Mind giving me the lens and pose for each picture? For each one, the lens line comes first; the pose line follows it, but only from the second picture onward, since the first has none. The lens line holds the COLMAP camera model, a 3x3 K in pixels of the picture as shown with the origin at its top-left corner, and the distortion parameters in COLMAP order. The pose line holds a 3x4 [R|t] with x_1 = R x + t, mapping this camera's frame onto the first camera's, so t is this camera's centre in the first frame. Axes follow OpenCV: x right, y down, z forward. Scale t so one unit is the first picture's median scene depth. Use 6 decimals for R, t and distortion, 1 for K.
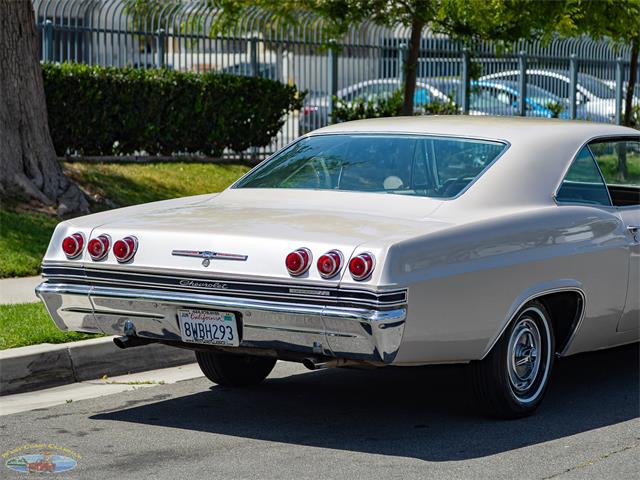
lens RADIAL K [[1901.1, 0, 319.2], [0, 1901.1, 239.8], [0, 0, 1]] dist [0.052815, -0.337709]
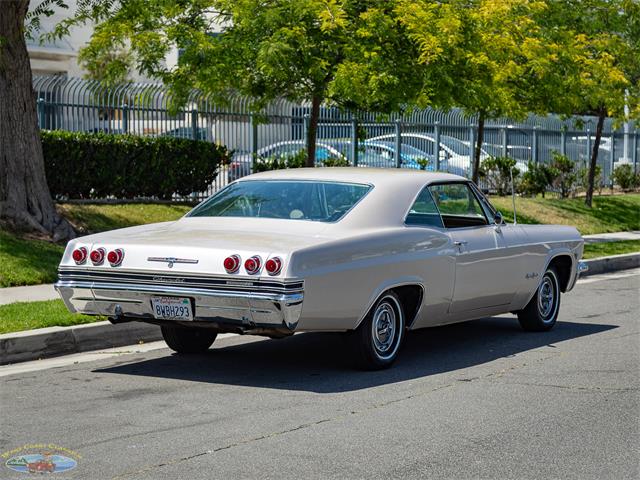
lens RADIAL K [[1605.4, 0, 320.0], [0, 1605.4, 240.0], [0, 0, 1]] dist [-0.052022, 0.939195]
pose [[0.998806, -0.005503, 0.048540, -0.001669], [0.006556, 0.999746, -0.021547, 0.011021], [-0.048409, 0.021840, 0.998589, -0.149397]]
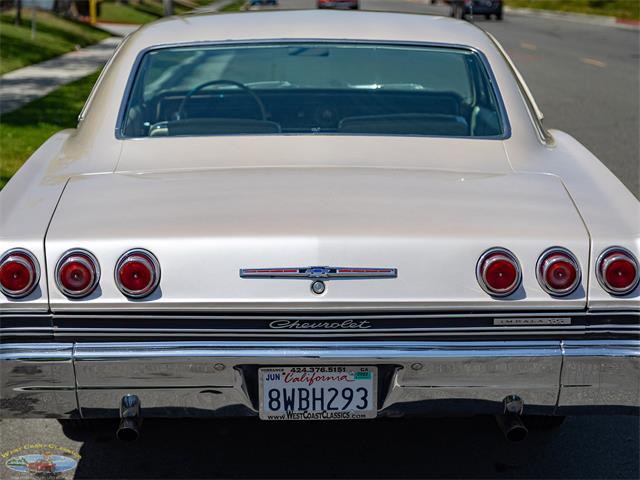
lens RADIAL K [[1605.4, 0, 320.0], [0, 1605.4, 240.0], [0, 0, 1]] dist [-0.052022, 0.939195]
pose [[0.835105, -0.120539, 0.536722, -0.175098], [0.055328, 0.989154, 0.136062, -0.037624], [-0.547301, -0.083930, 0.832717, 0.322585]]
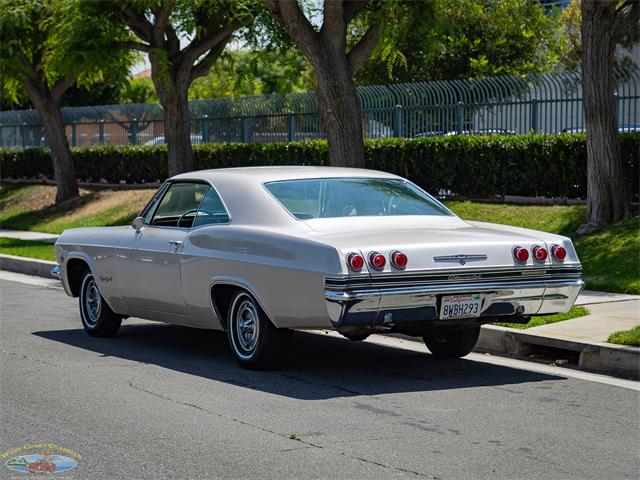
lens RADIAL K [[1901.1, 0, 319.2], [0, 1901.1, 239.8], [0, 0, 1]] dist [0.052815, -0.337709]
pose [[0.483986, -0.066235, 0.872566, -0.761125], [0.083344, 0.996088, 0.029383, -0.031538], [-0.871098, 0.058502, 0.487612, 0.206231]]
